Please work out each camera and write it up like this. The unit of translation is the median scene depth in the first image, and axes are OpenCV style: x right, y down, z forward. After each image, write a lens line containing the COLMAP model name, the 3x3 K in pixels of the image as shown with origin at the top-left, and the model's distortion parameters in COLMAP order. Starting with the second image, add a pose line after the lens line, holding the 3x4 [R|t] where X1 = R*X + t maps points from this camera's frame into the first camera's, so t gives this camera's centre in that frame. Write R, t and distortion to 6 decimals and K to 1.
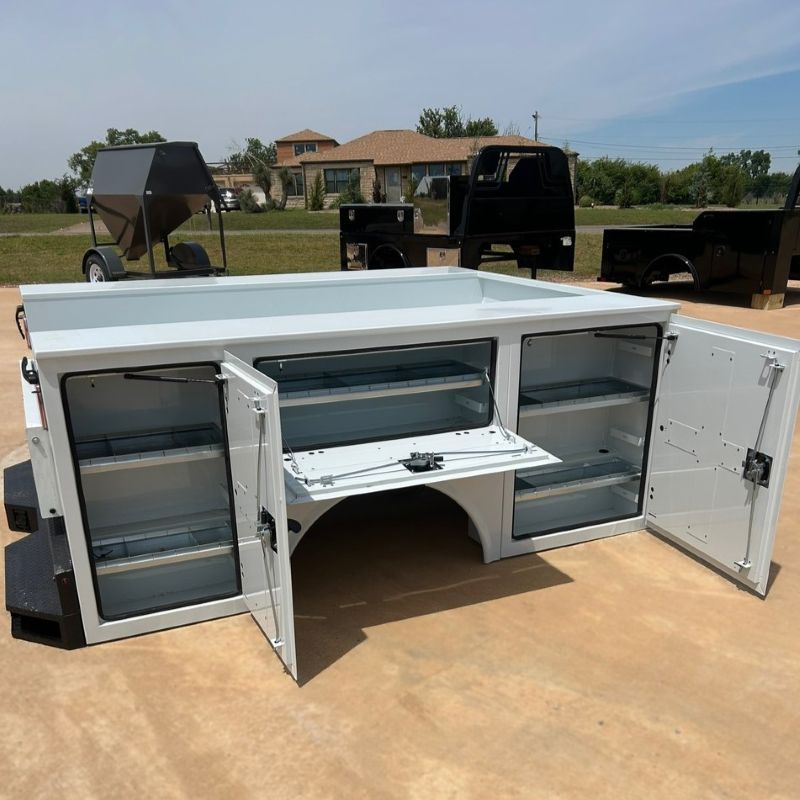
lens RADIAL K [[801.1, 0, 398.5], [0, 801.1, 487.2], [0, 0, 1]] dist [0.021156, 0.013176]
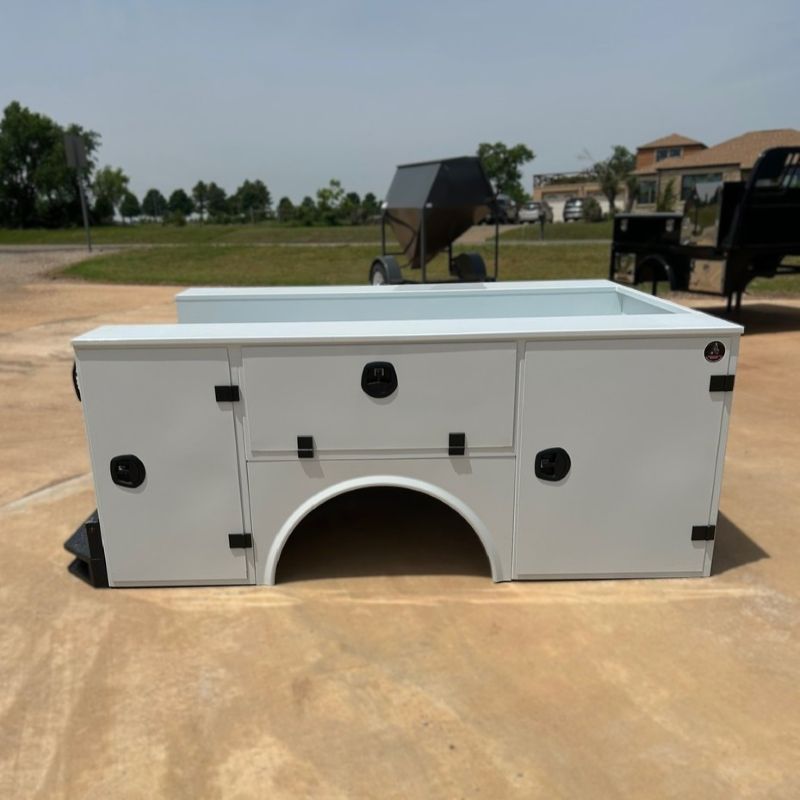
lens RADIAL K [[826.1, 0, 398.5], [0, 826.1, 471.4], [0, 0, 1]] dist [0.031739, -0.009350]
pose [[0.913155, 0.114460, -0.391211, 0.136502], [-0.128783, 0.991618, -0.010476, -0.004592], [0.386733, 0.059947, 0.920241, 0.008193]]
